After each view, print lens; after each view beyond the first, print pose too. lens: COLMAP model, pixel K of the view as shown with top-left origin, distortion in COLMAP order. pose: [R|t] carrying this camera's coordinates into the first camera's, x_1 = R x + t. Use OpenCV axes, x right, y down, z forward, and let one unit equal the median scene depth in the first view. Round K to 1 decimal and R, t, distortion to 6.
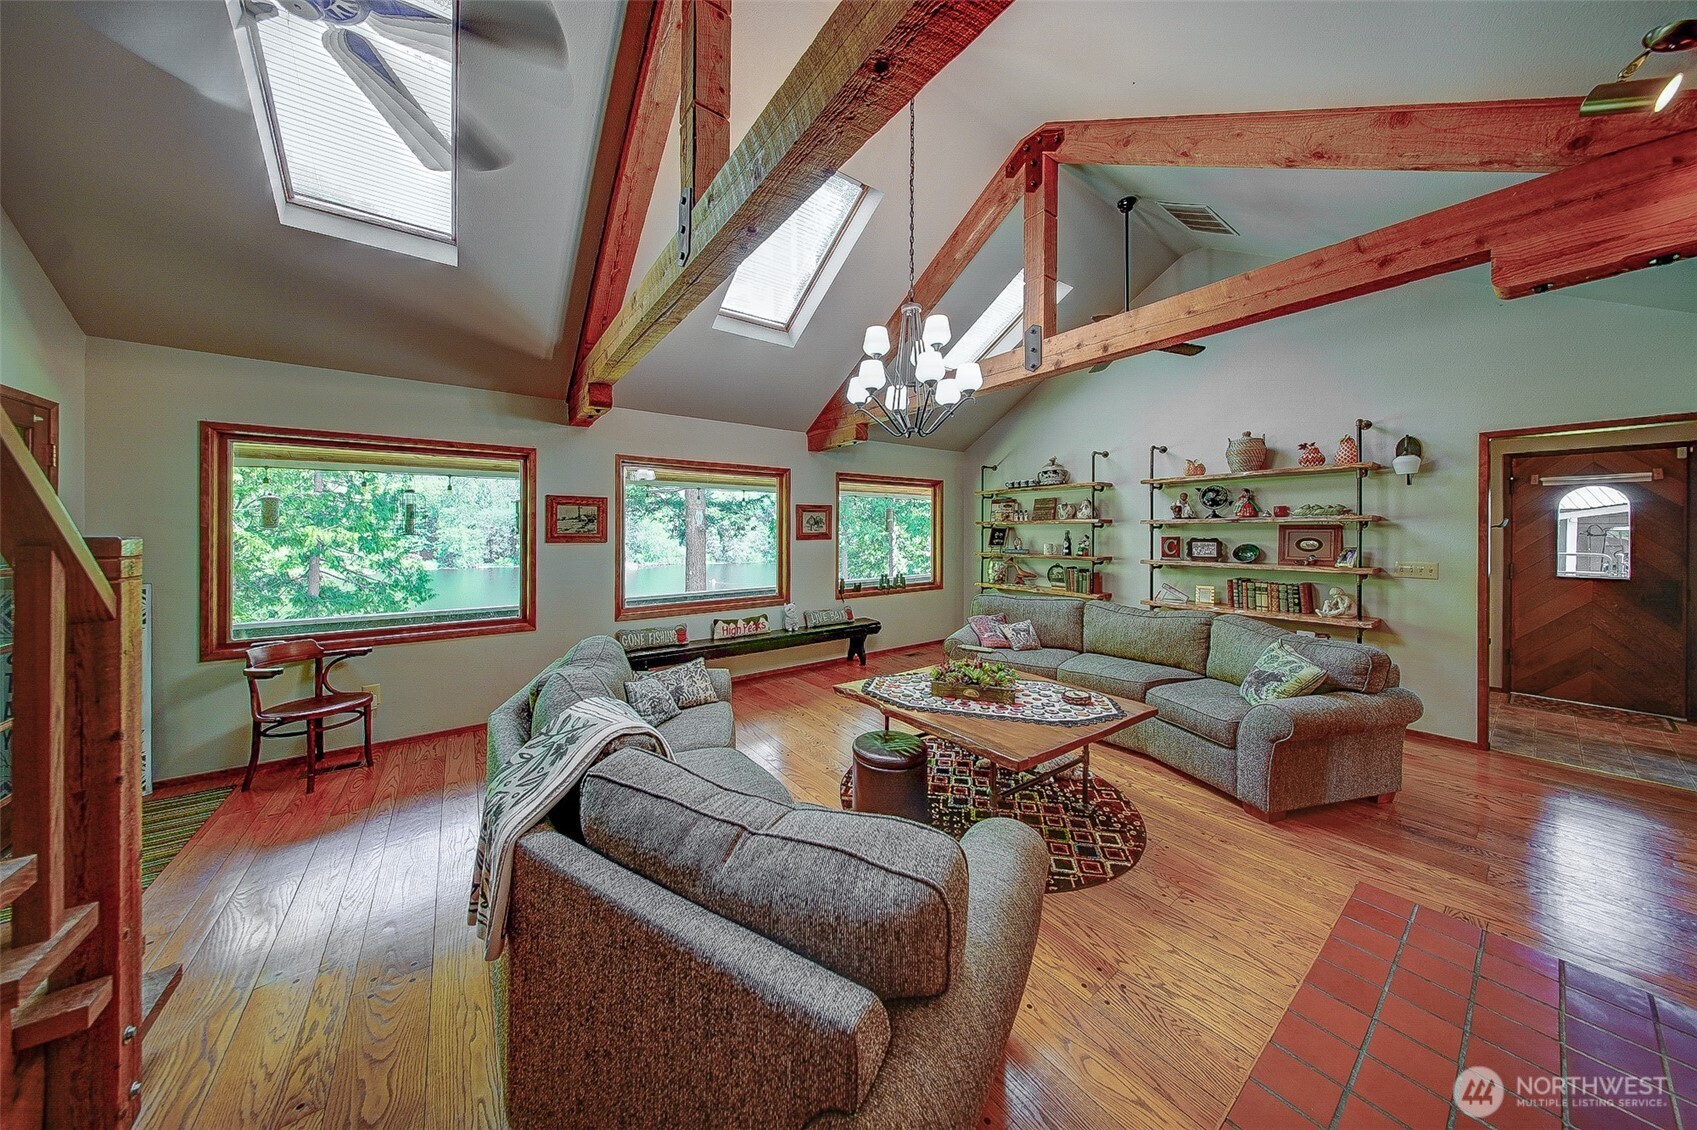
lens RADIAL K [[518.5, 0, 846.4], [0, 518.5, 538.3], [0, 0, 1]] dist [0.007705, -0.004793]
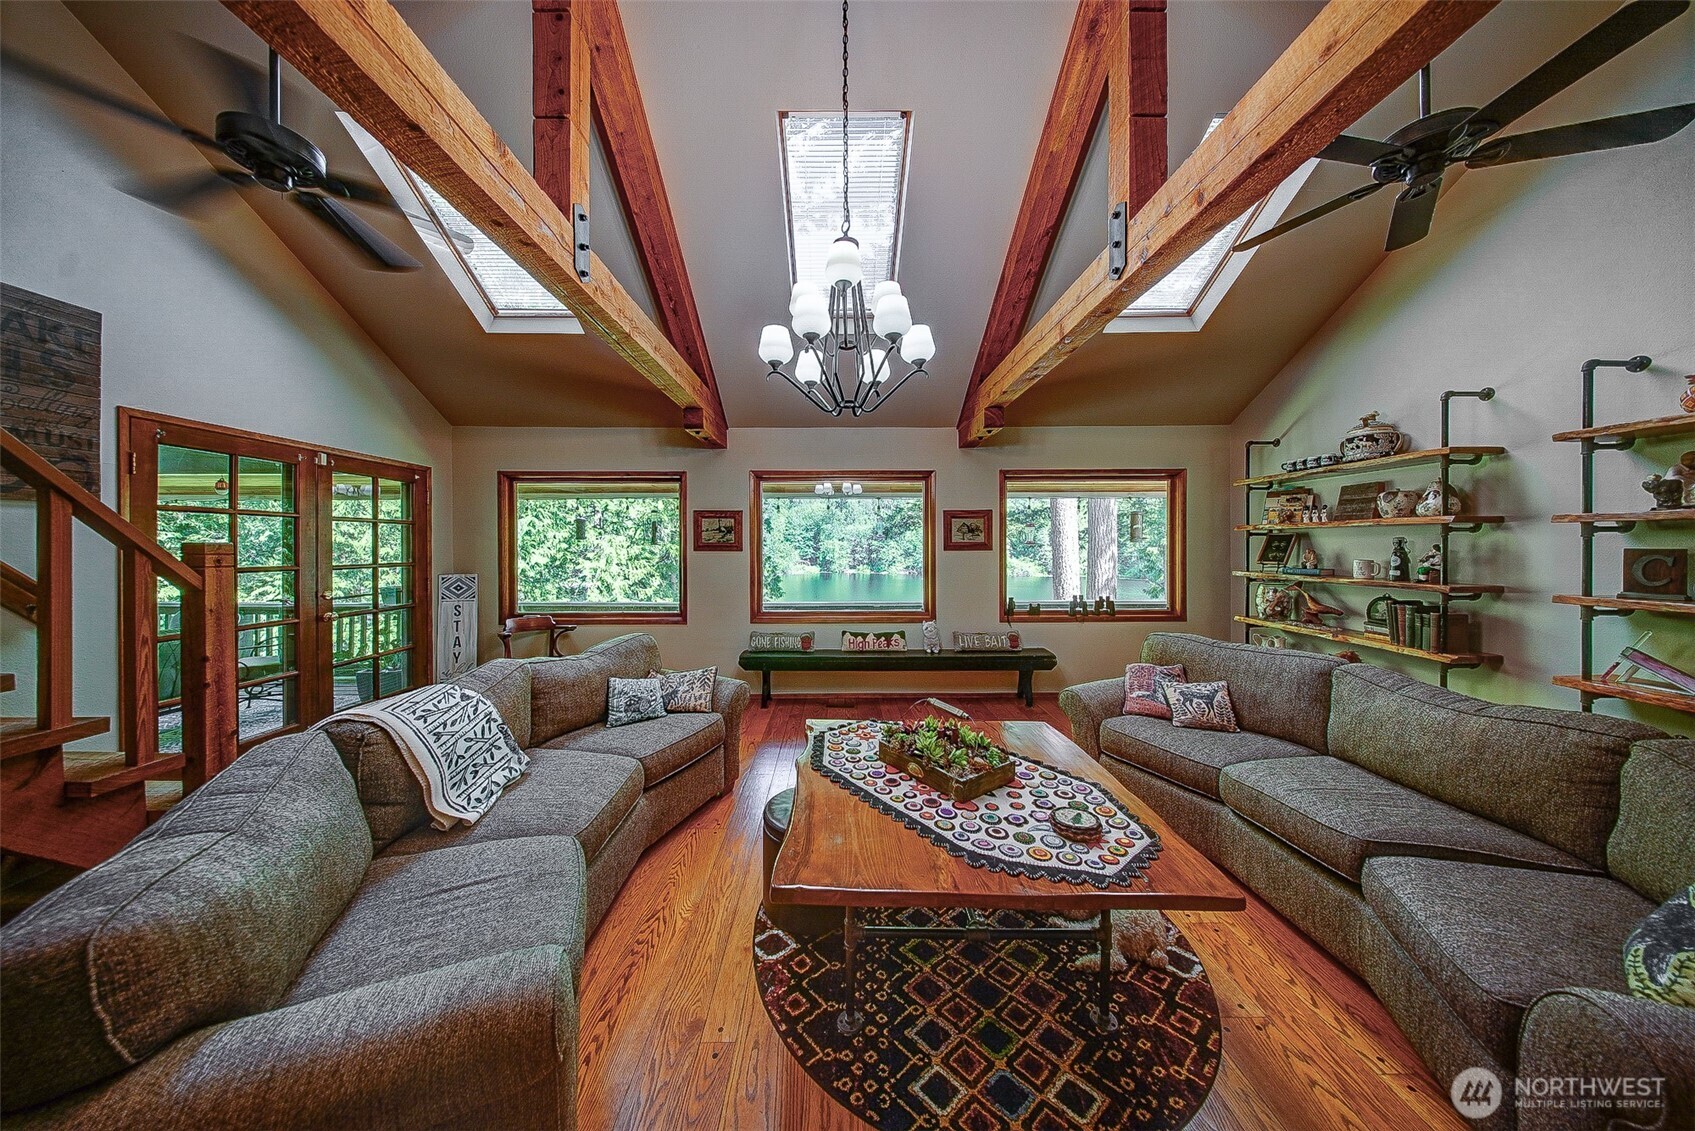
lens RADIAL K [[515.9, 0, 844.7], [0, 515.9, 551.9], [0, 0, 1]] dist [0.007127, -0.004932]
pose [[0.808379, 0.008481, -0.588601, 0.286711], [-0.005878, 0.999963, 0.006336, 0.001128], [0.588633, -0.001662, 0.808399, 0.192960]]
